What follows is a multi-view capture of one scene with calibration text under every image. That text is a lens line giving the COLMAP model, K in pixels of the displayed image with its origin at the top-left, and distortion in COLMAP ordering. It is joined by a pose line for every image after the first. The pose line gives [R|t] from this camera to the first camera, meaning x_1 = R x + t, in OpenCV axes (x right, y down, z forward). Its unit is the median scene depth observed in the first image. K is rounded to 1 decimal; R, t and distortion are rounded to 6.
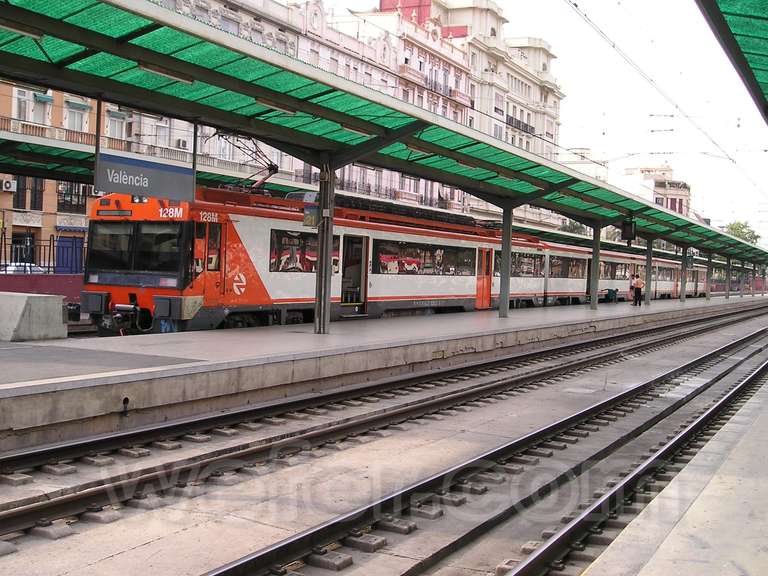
lens RADIAL K [[968.2, 0, 386.4], [0, 968.2, 289.3], [0, 0, 1]] dist [-0.085005, 0.000000]
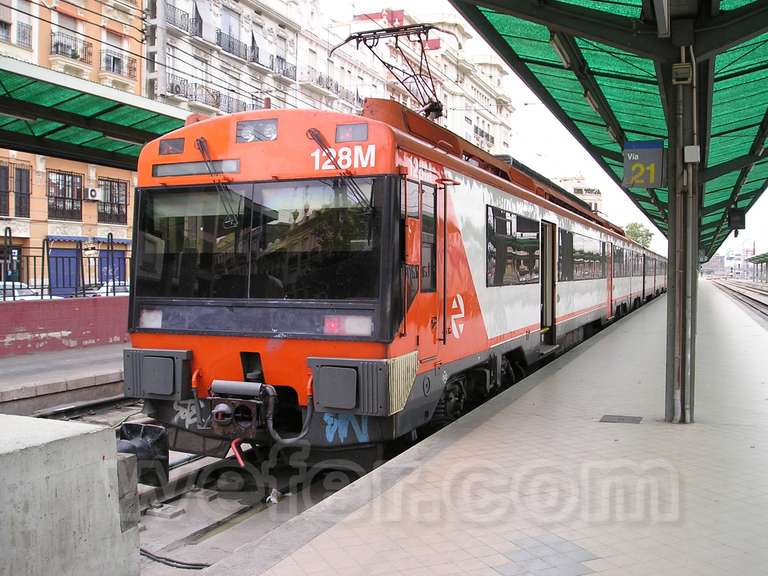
lens RADIAL K [[800.8, 0, 384.4], [0, 800.8, 285.0], [0, 0, 1]] dist [-0.083157, 0.000000]
pose [[0.996547, -0.036769, 0.074447, -0.158546], [0.037085, 0.999308, -0.002870, -0.015409], [-0.074290, 0.005621, 0.997221, 0.443373]]
